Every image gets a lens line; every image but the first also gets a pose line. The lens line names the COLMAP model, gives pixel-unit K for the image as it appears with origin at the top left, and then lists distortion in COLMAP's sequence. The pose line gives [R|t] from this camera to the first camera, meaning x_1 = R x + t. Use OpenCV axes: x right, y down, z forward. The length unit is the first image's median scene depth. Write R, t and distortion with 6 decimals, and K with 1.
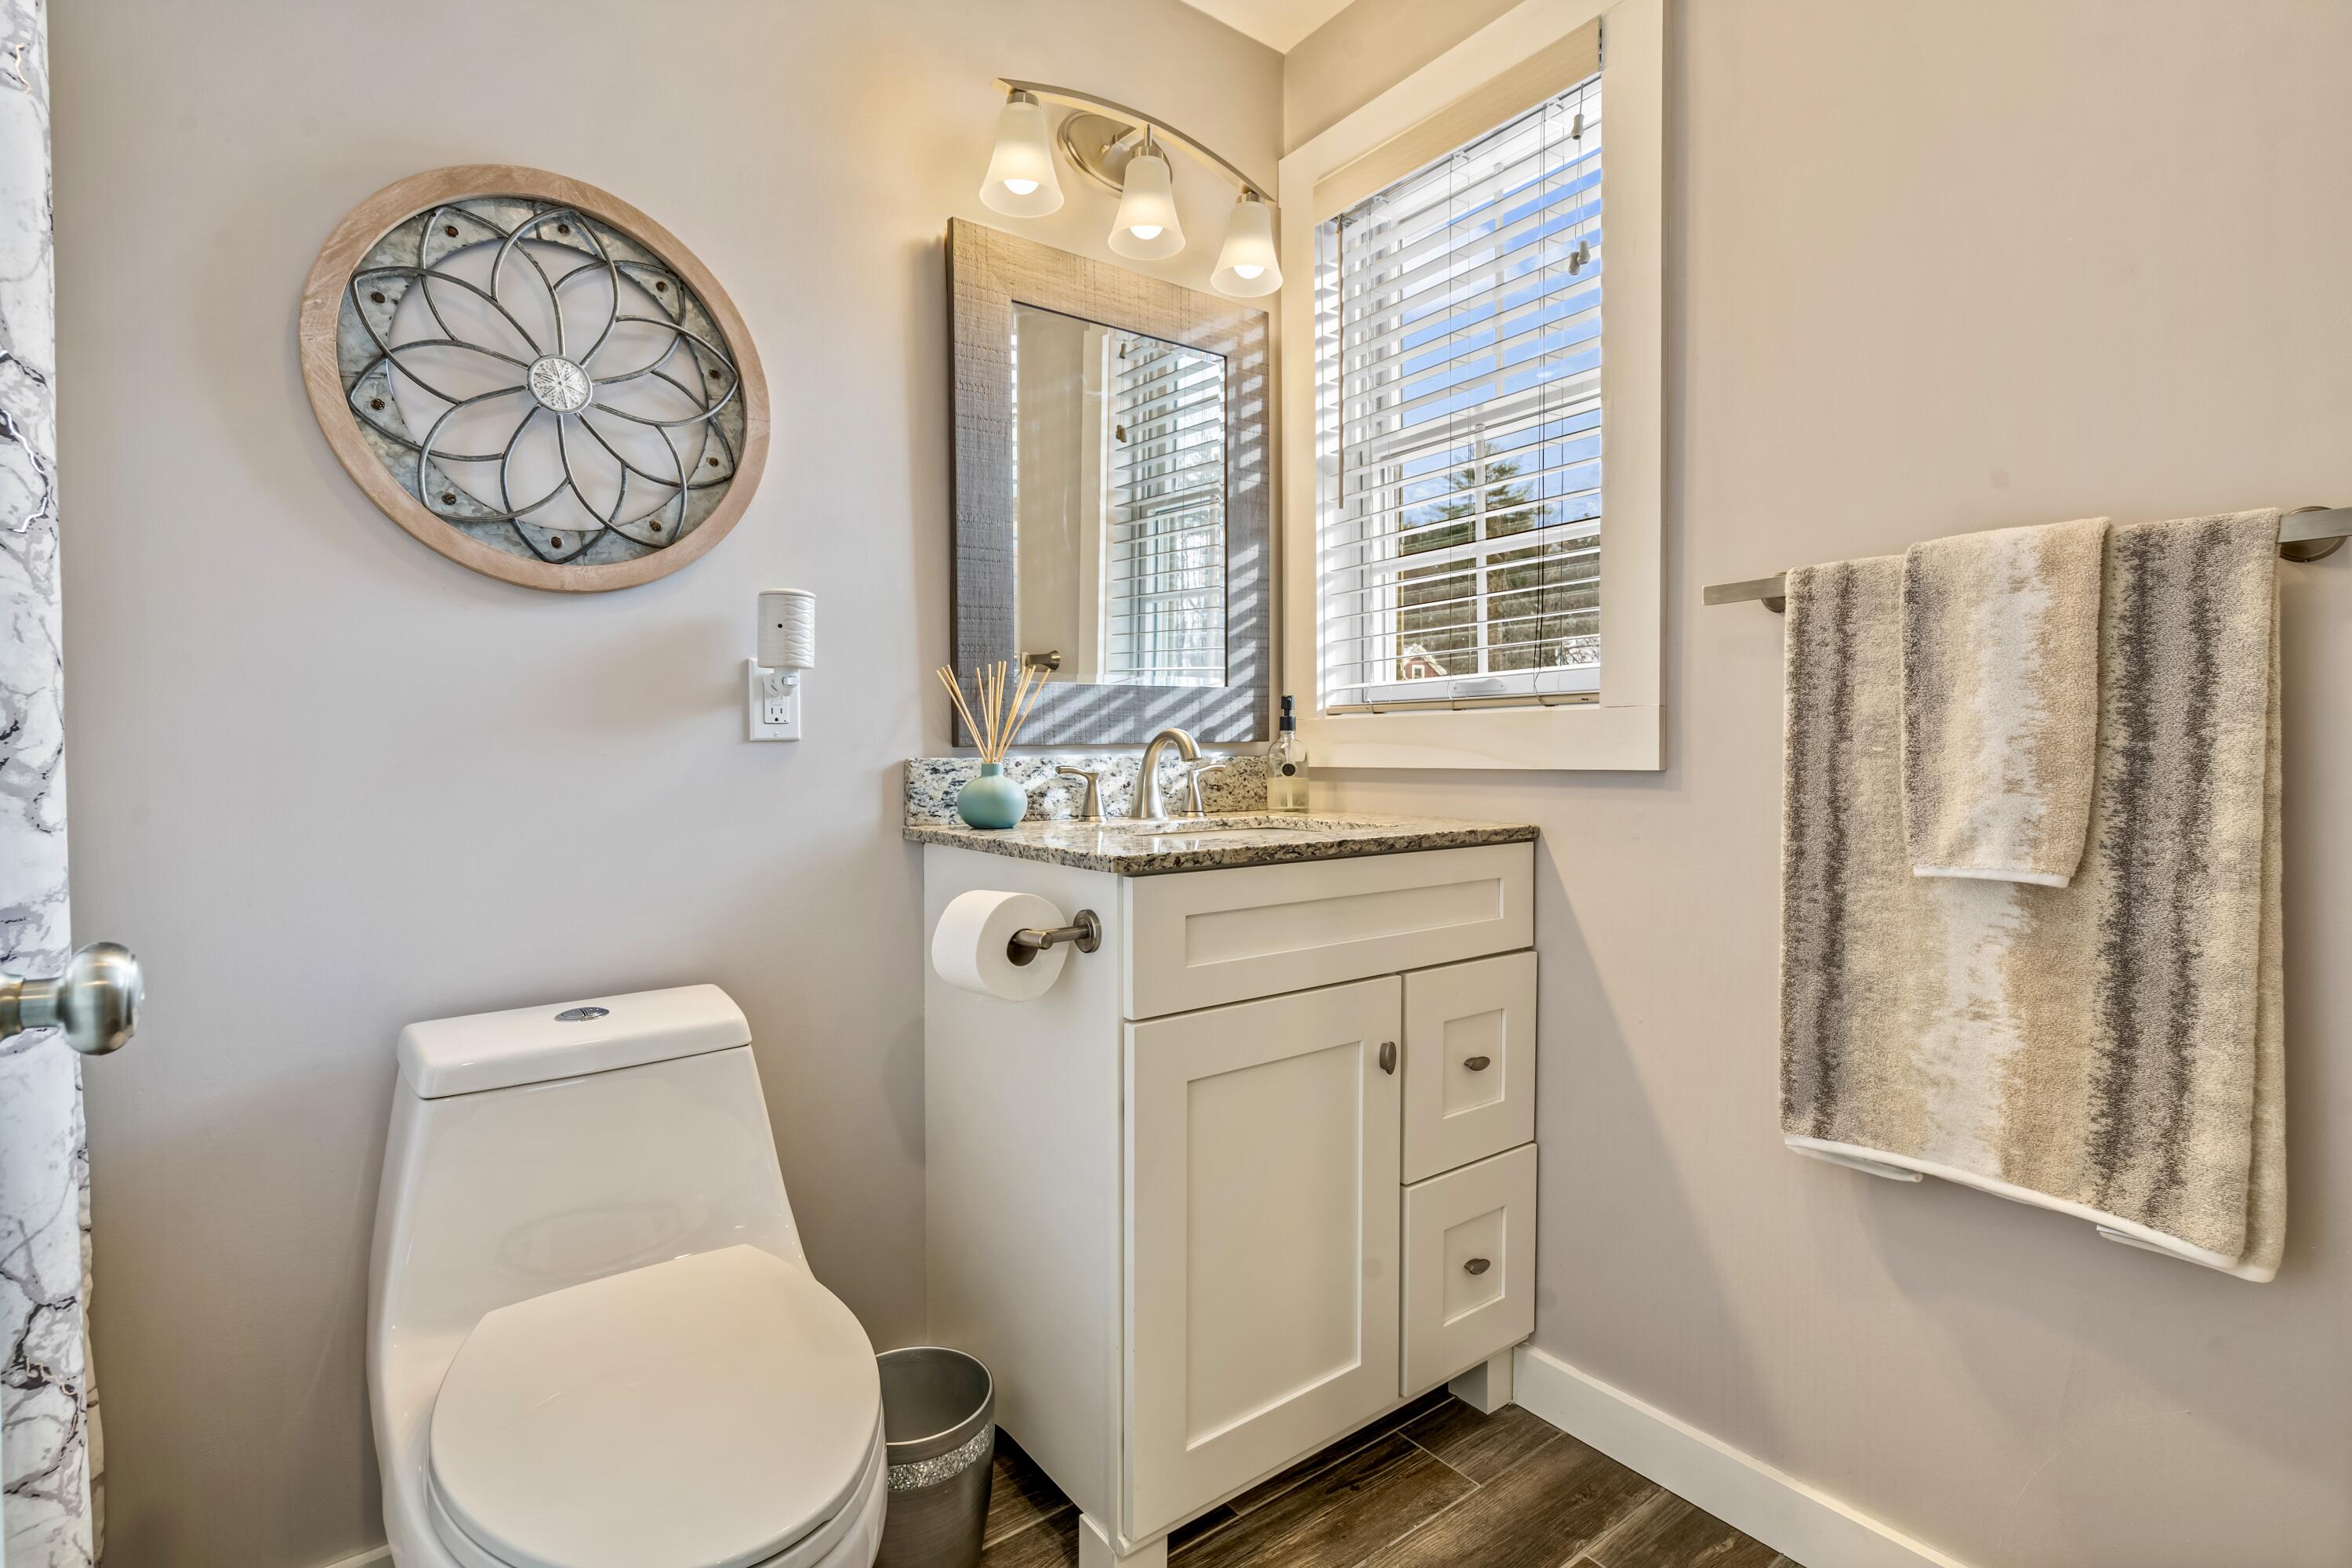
lens RADIAL K [[1075.6, 0, 1164.1], [0, 1075.6, 779.8], [0, 0, 1]] dist [-0.001949, 0.000805]
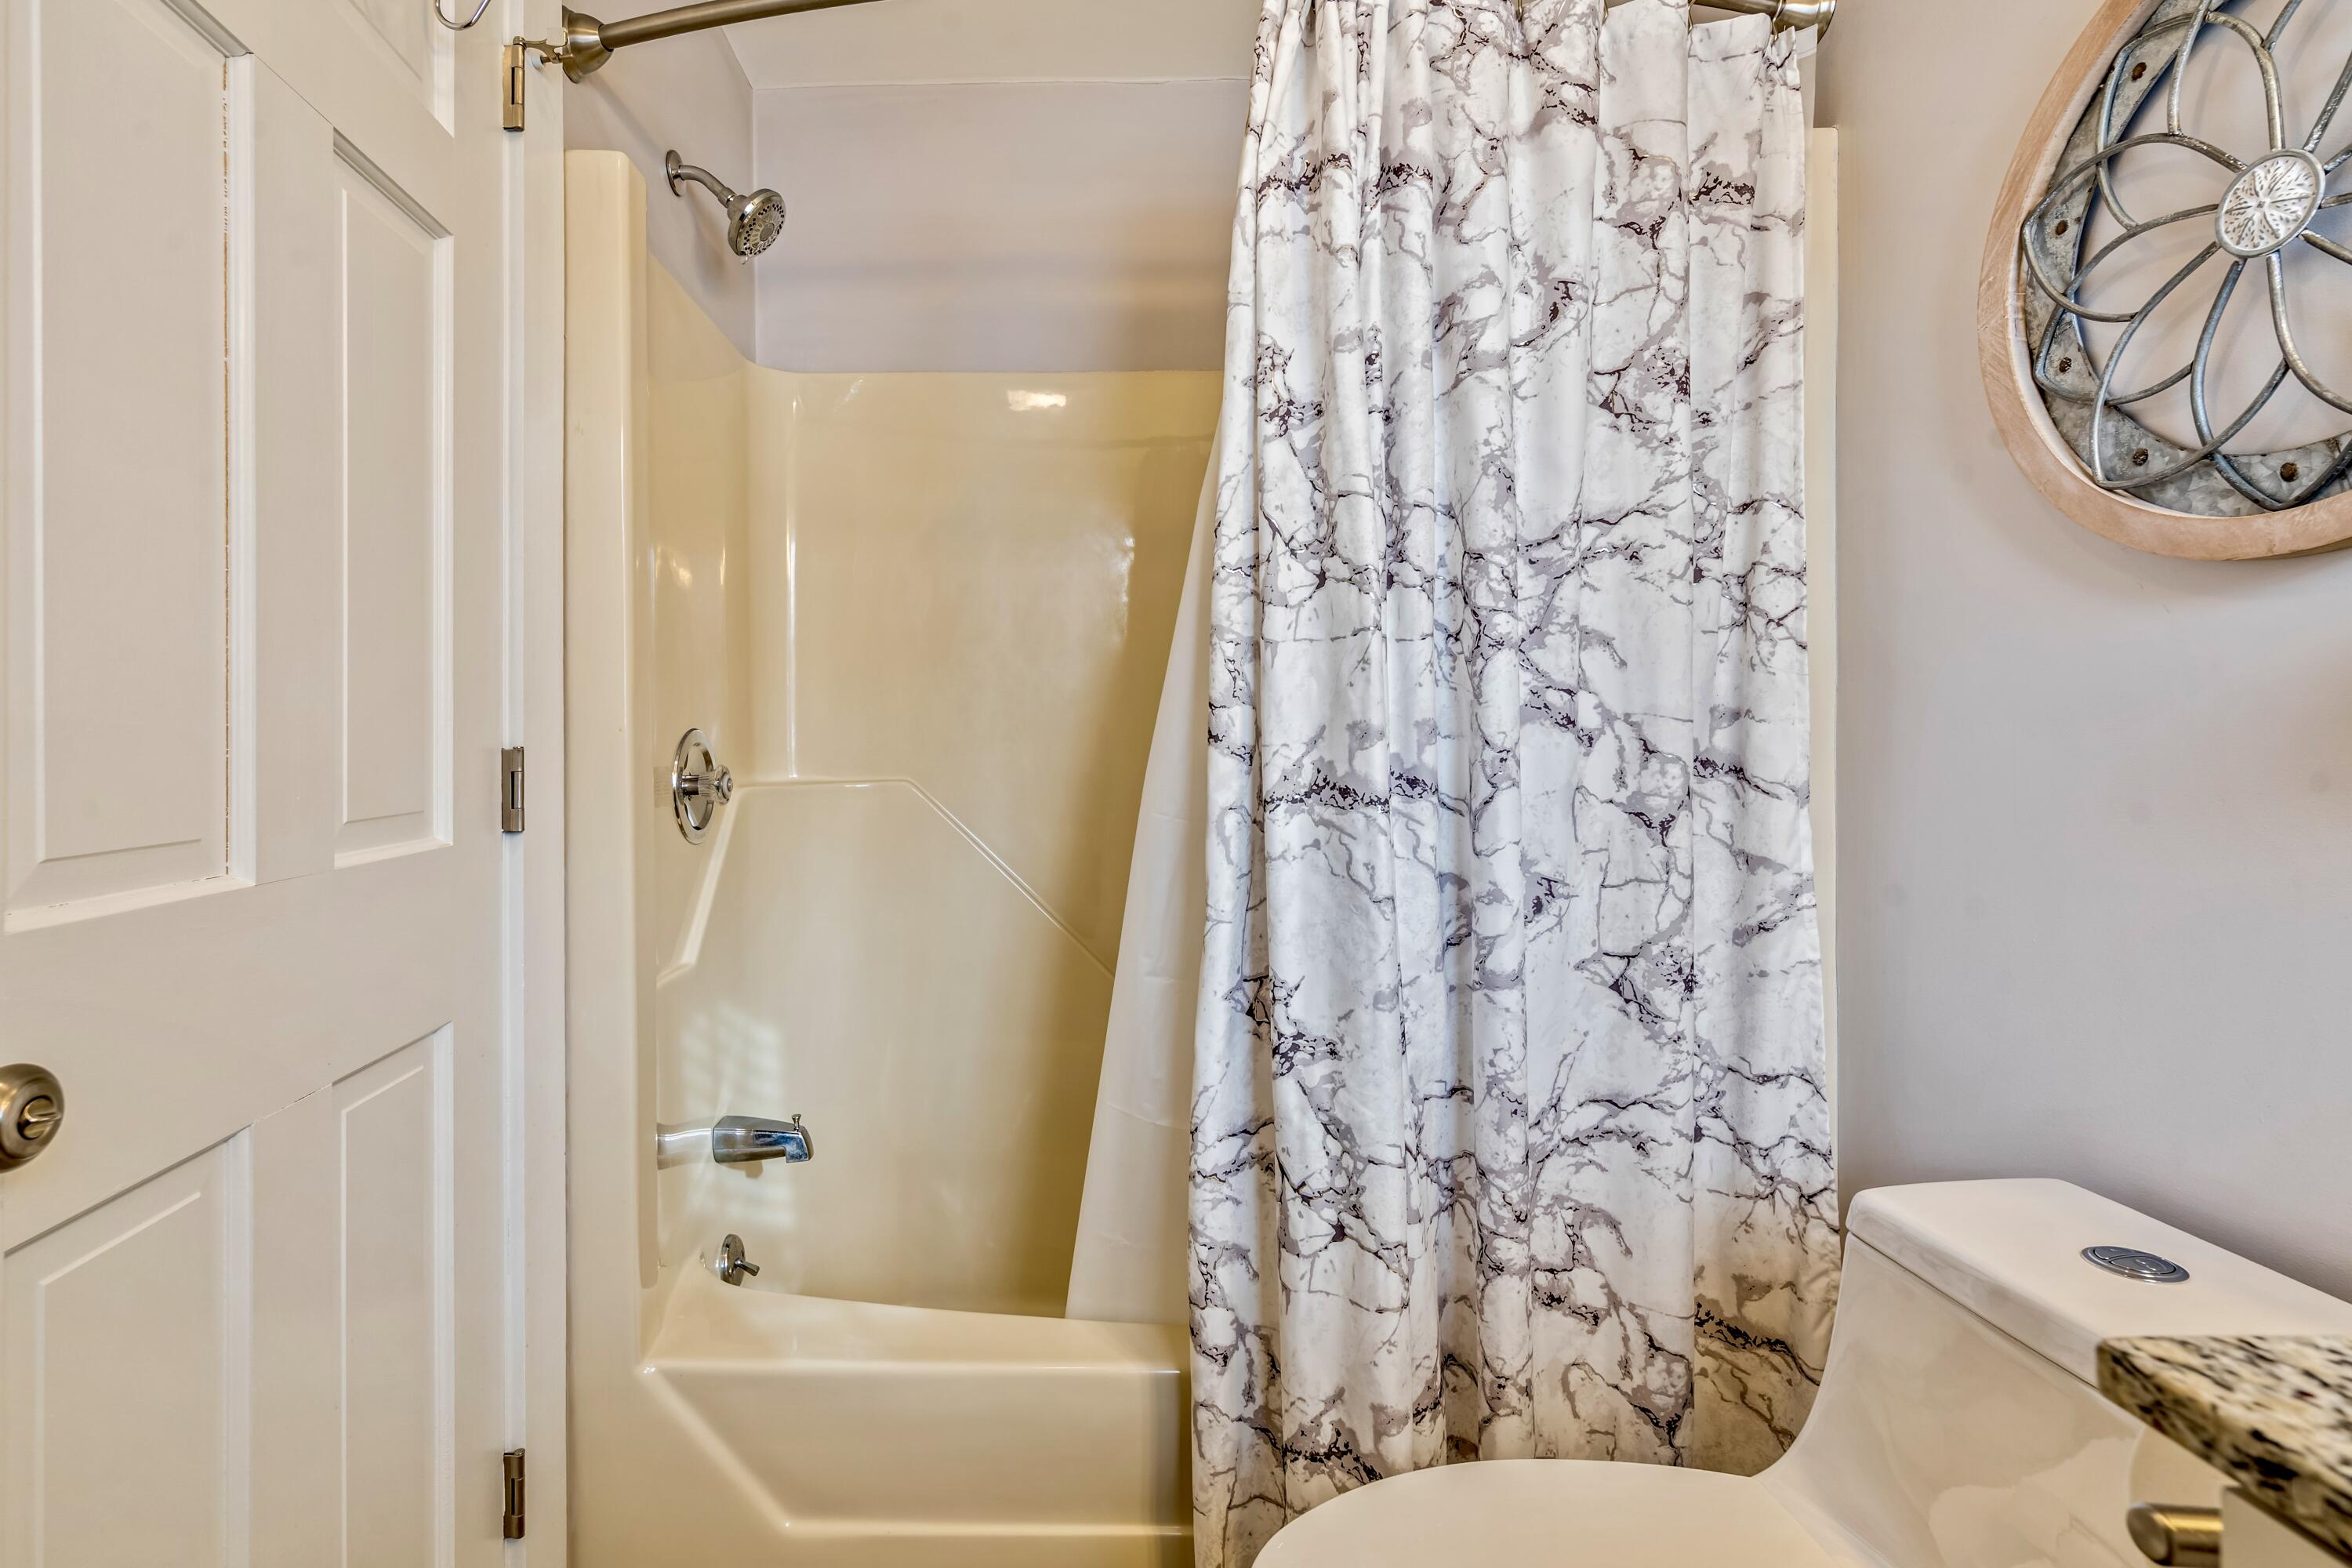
lens RADIAL K [[1085.3, 0, 1175.4], [0, 1085.3, 756.6], [0, 0, 1]] dist [-0.001503, 0.000345]
pose [[-0.461573, 0.010580, -0.887039, 0.242591], [-0.015518, 0.999680, 0.019999, -0.071280], [0.886966, 0.022996, -0.461261, 0.763853]]
